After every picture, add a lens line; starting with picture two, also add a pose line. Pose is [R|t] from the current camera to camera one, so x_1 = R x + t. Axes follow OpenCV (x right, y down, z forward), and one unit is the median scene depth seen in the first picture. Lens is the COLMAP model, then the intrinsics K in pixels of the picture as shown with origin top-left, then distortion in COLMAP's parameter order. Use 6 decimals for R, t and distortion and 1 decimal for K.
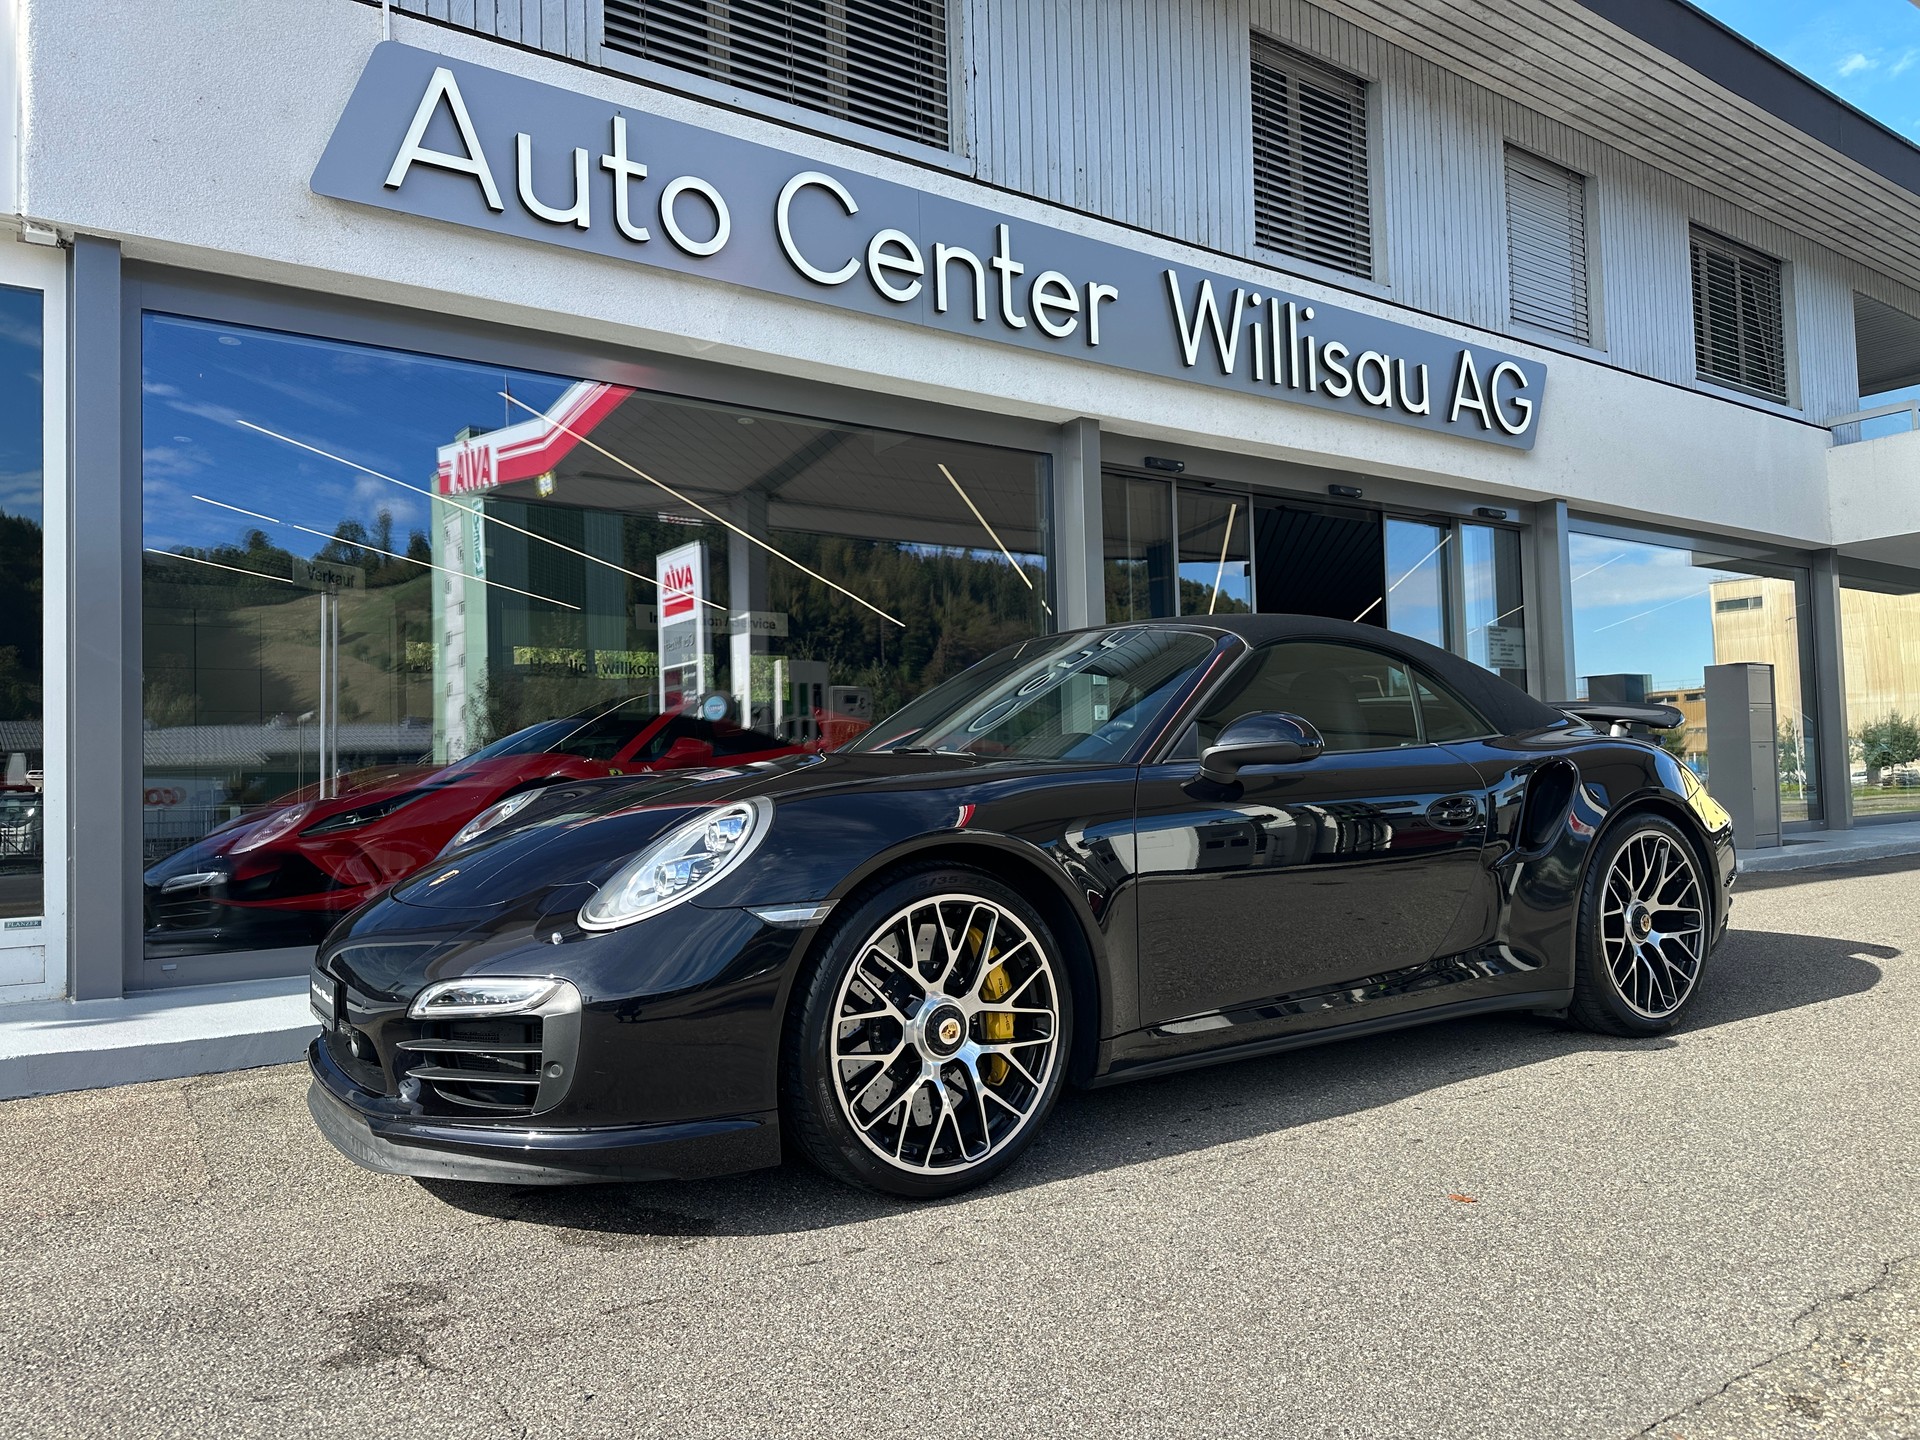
lens RADIAL K [[1351.0, 0, 949.9], [0, 1351.0, 733.1], [0, 0, 1]] dist [0.016756, -0.029832]
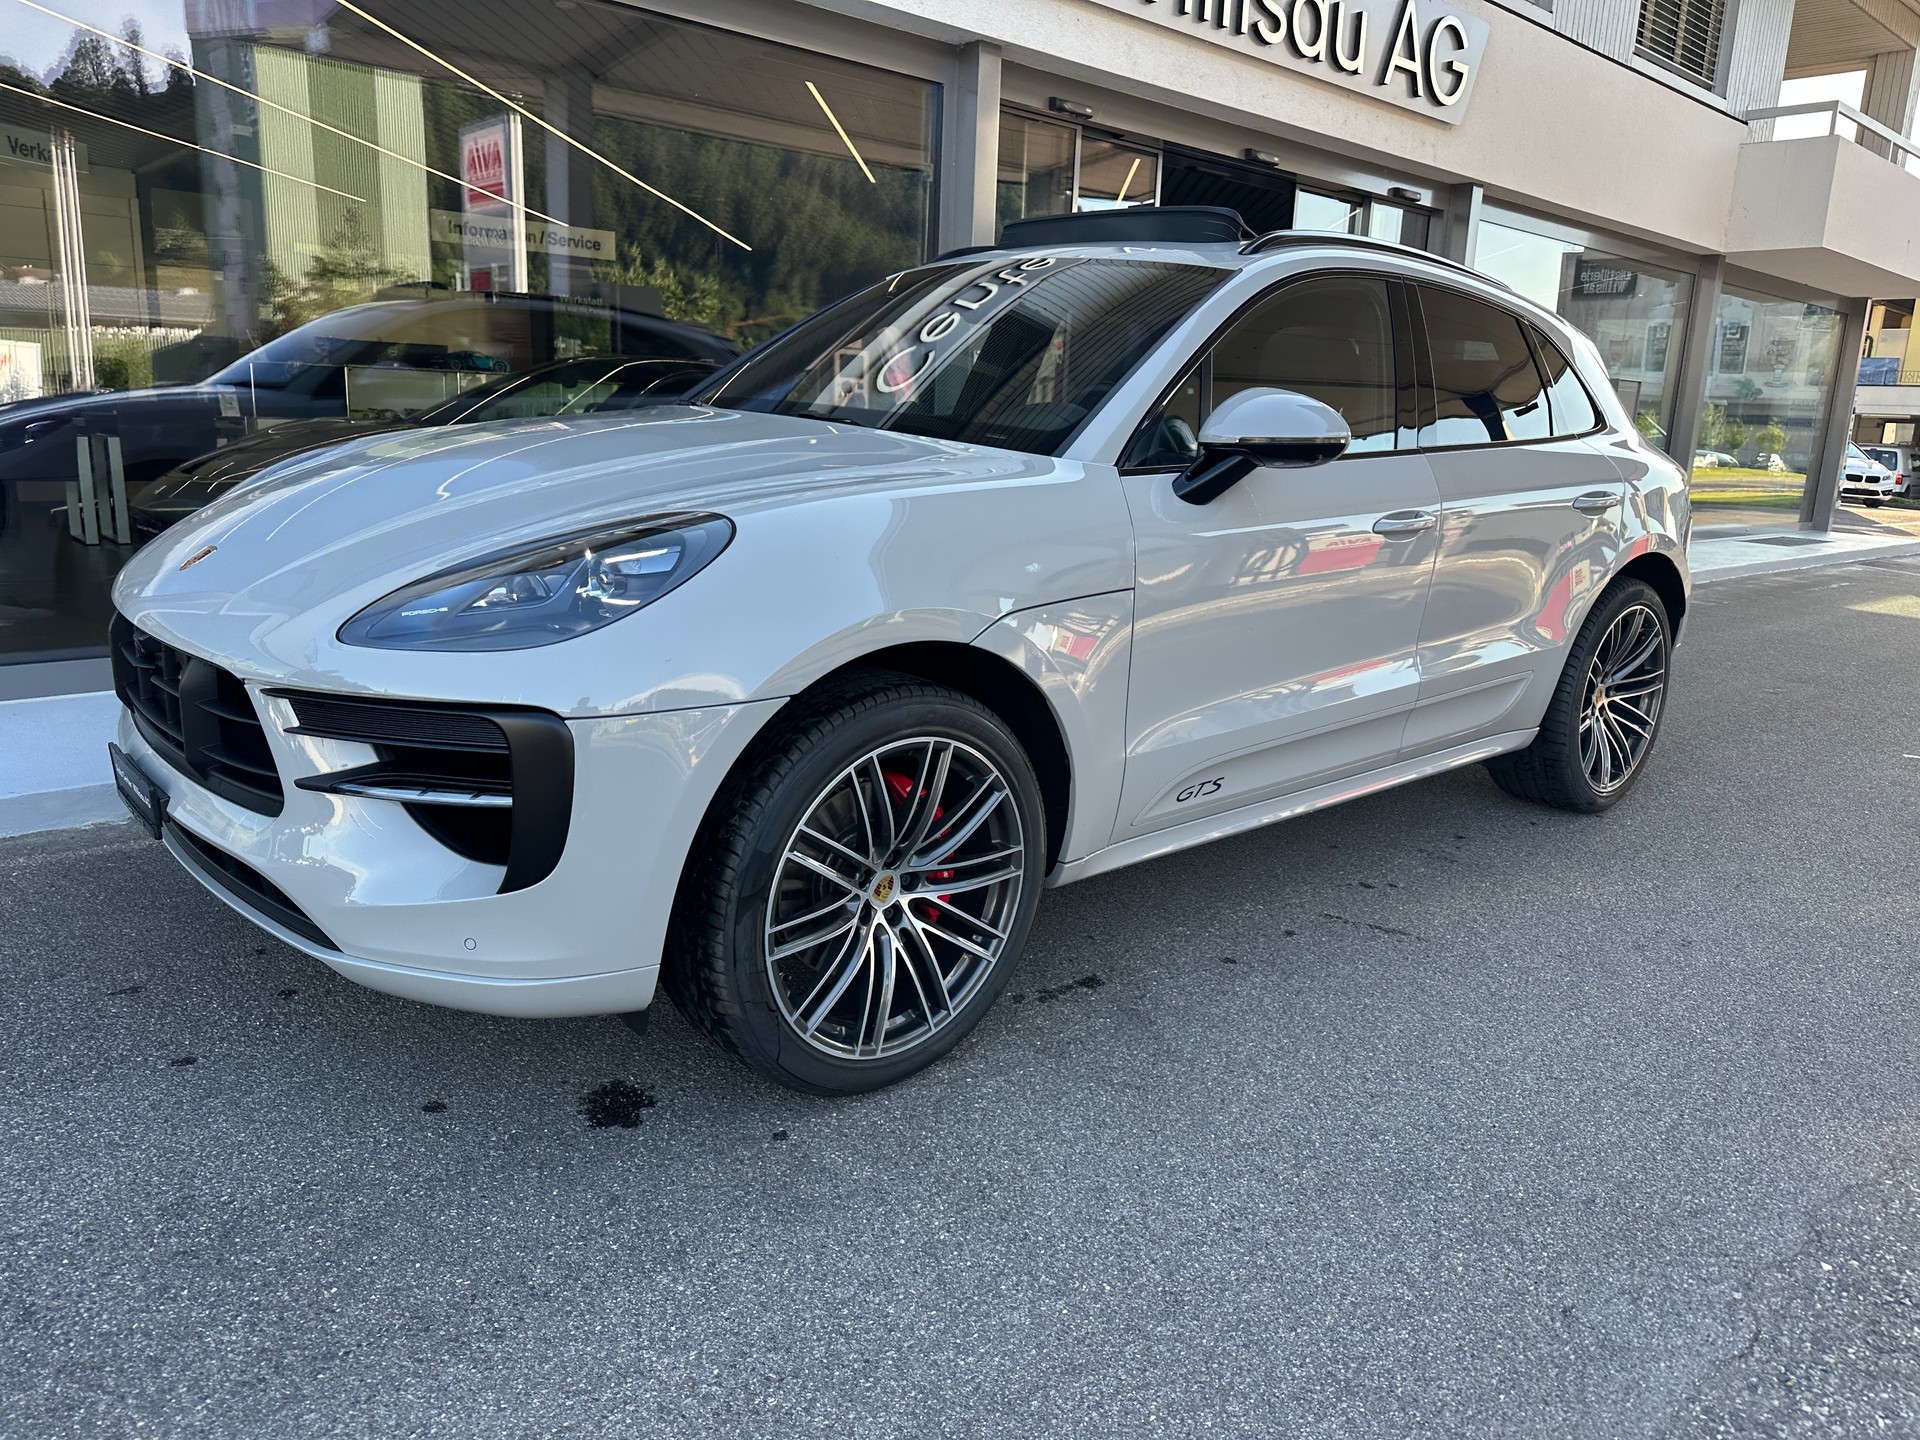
lens RADIAL K [[1351.0, 0, 970.8], [0, 1351.0, 731.8], [0, 0, 1]] dist [0.016756, -0.029832]
pose [[0.989266, 0.035406, 0.141769, -0.011104], [-0.072627, 0.961015, 0.266787, -0.042272], [-0.126797, -0.274220, 0.953271, 0.074769]]
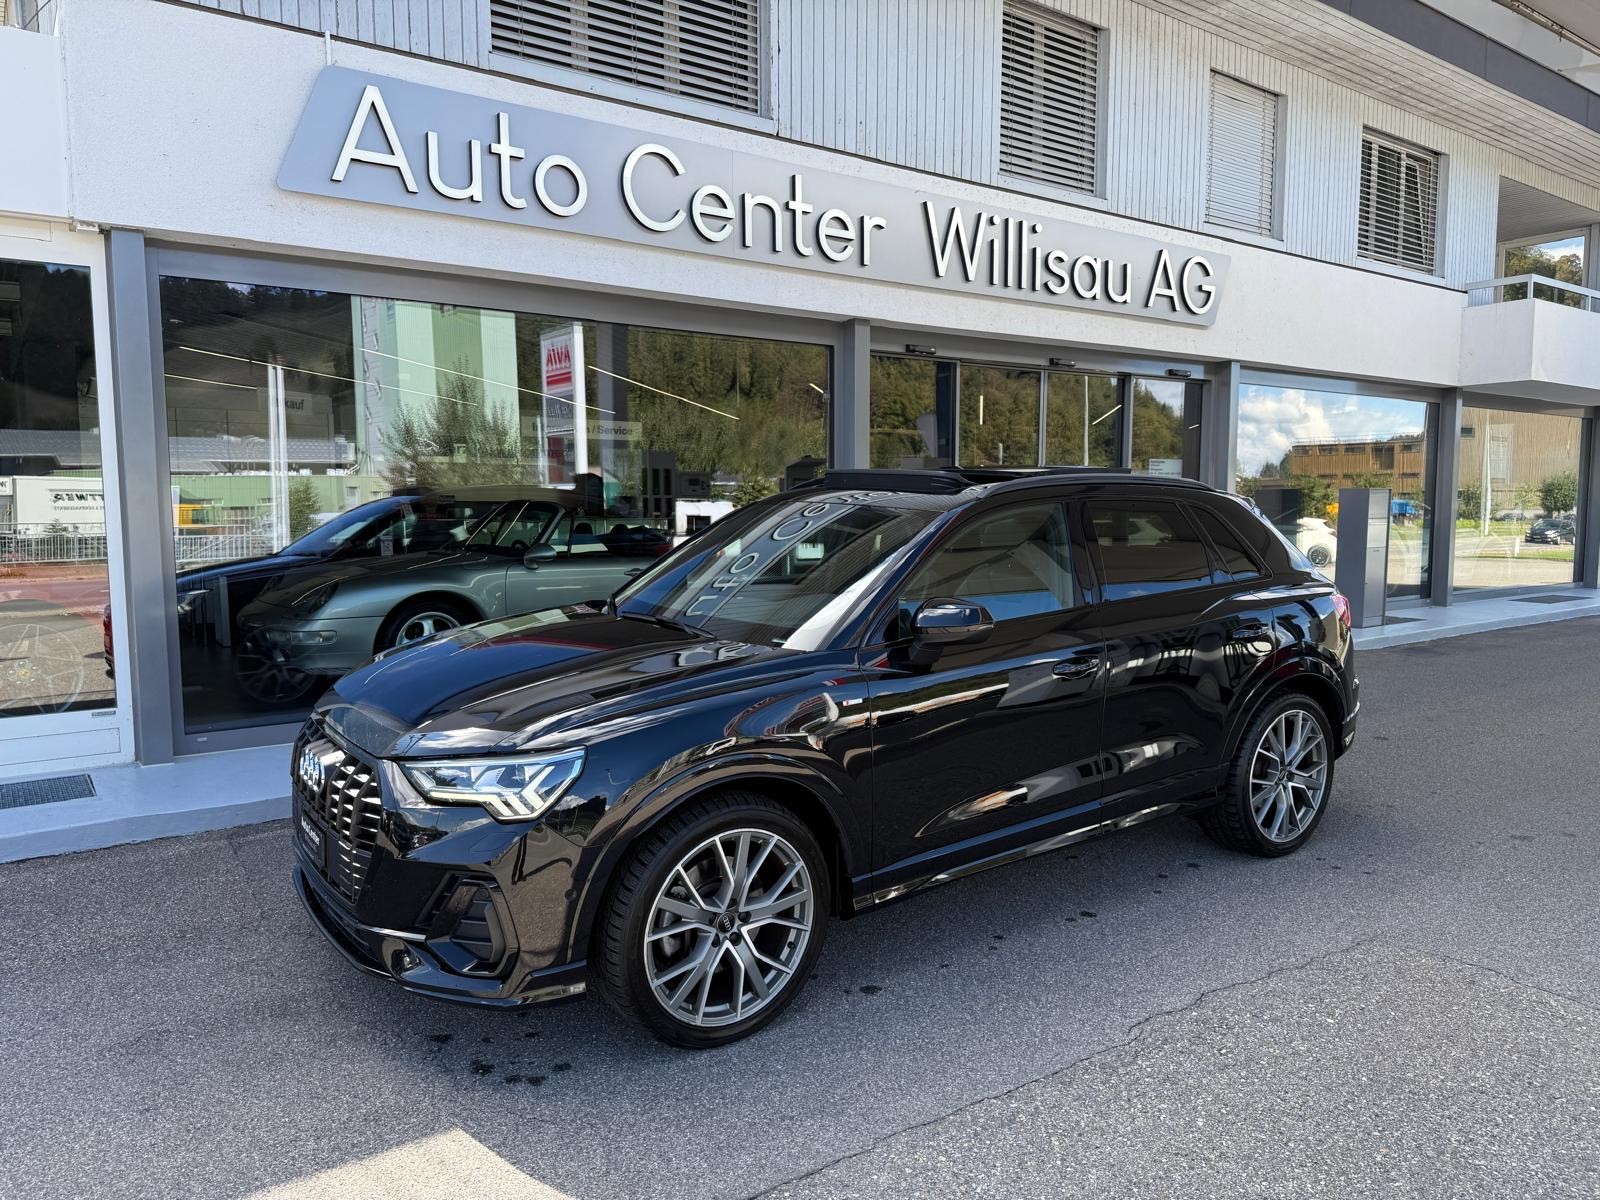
lens RADIAL K [[1125.9, 0, 810.1], [0, 1125.9, 609.8], [0, 0, 1]] dist [0.016756, -0.029832]
pose [[0.999547, 0.024155, 0.017954, 0.035420], [-0.026403, 0.990099, 0.137867, -0.090862], [-0.014447, -0.138279, 0.990288, -0.123032]]
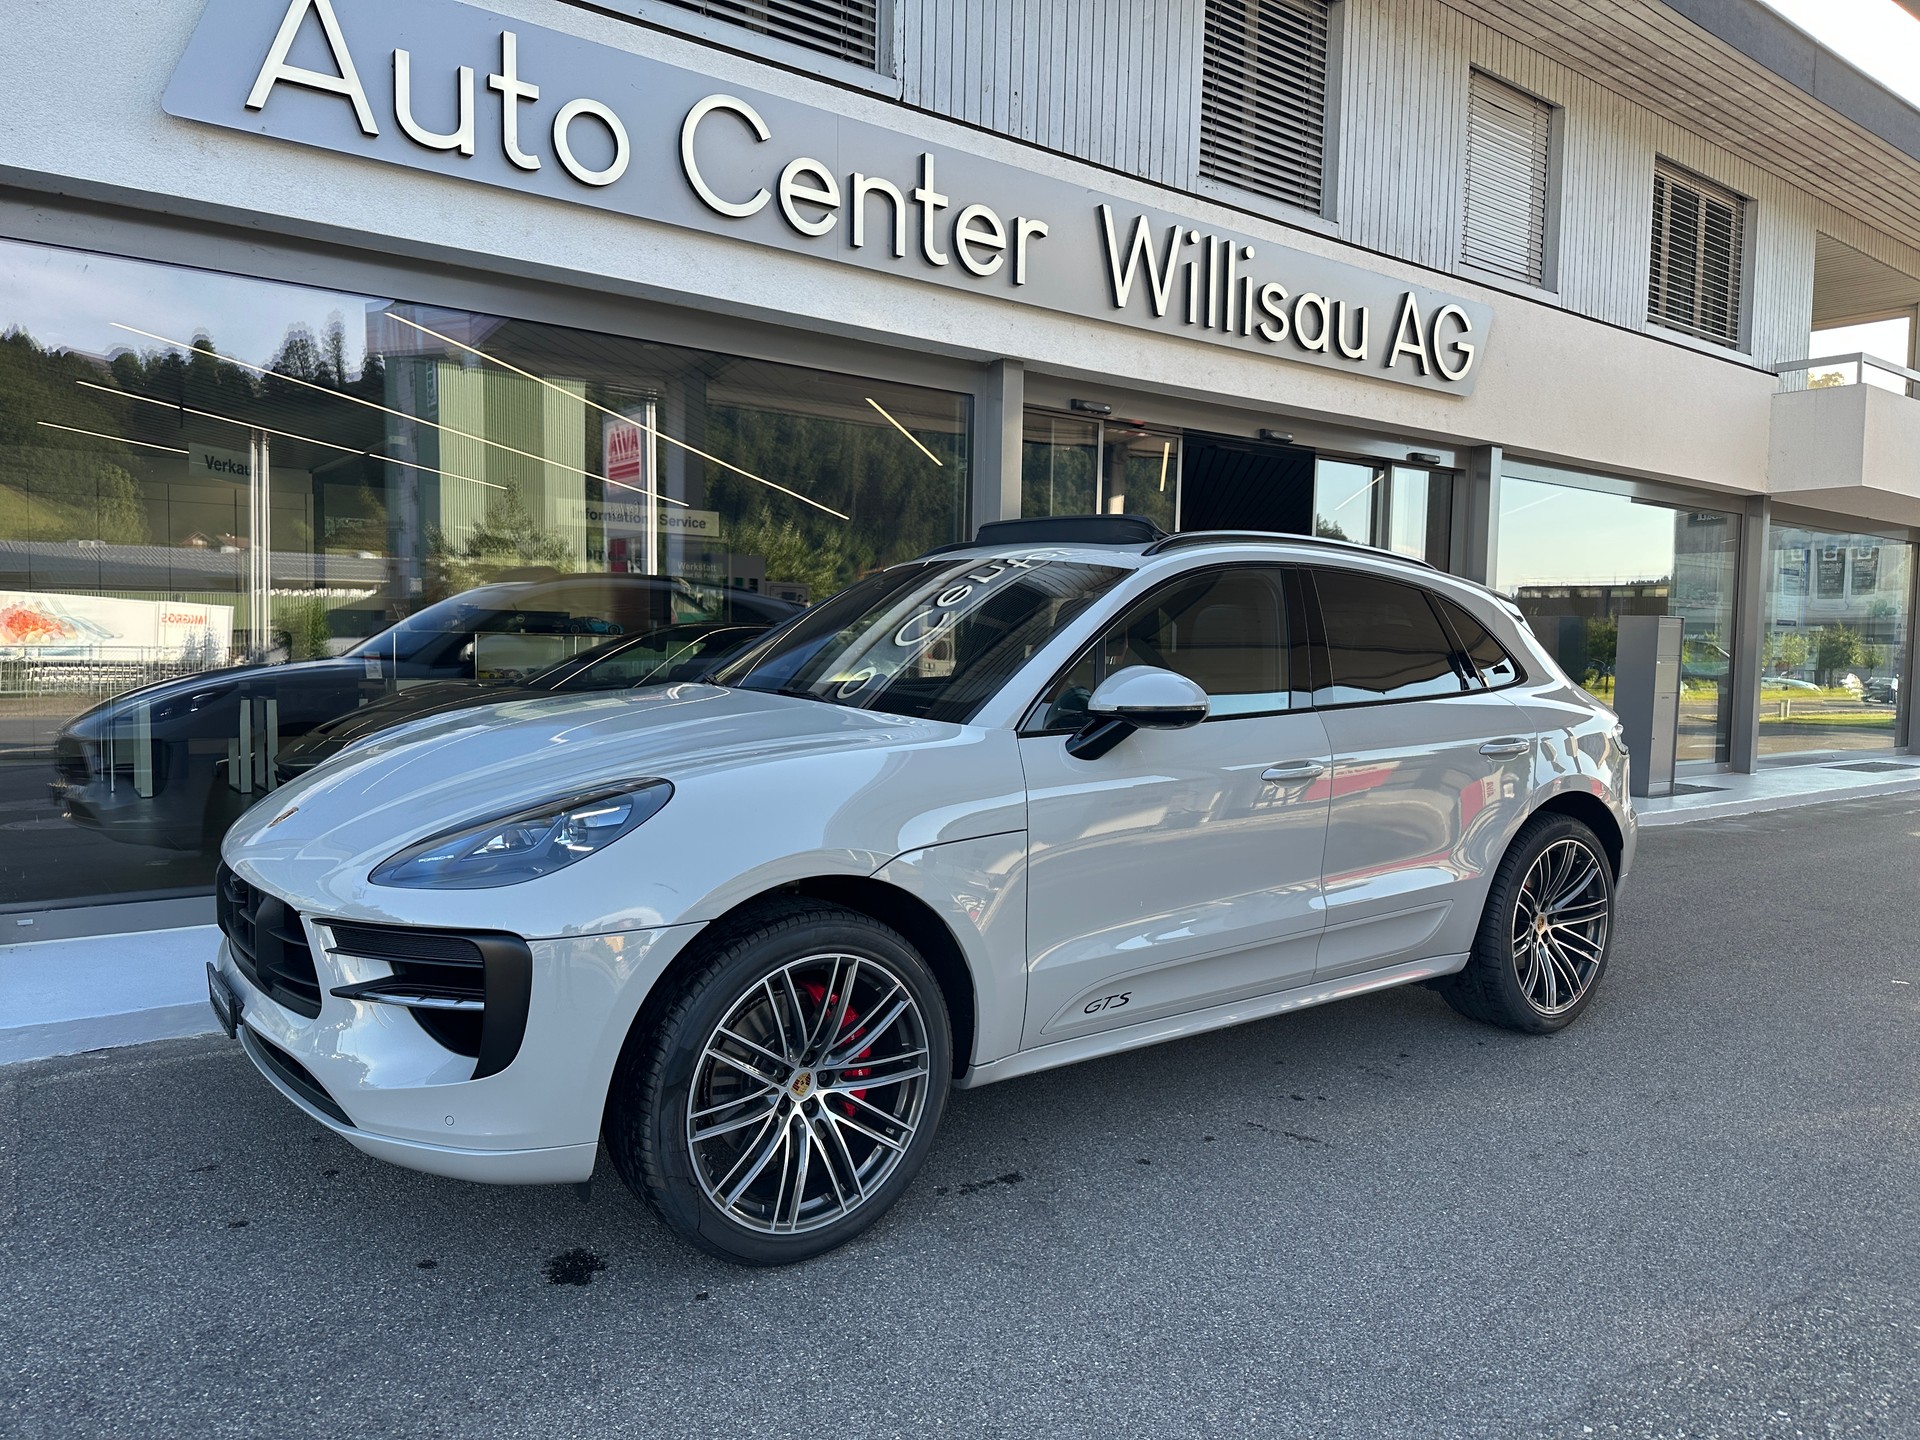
lens RADIAL K [[1351.0, 0, 971.3], [0, 1351.0, 732.8], [0, 0, 1]] dist [0.016756, -0.029832]
pose [[0.998121, 0.043265, 0.043393, 0.038690], [-0.047661, 0.993223, 0.106005, -0.060988], [-0.038513, -0.107874, 0.993418, 0.003644]]
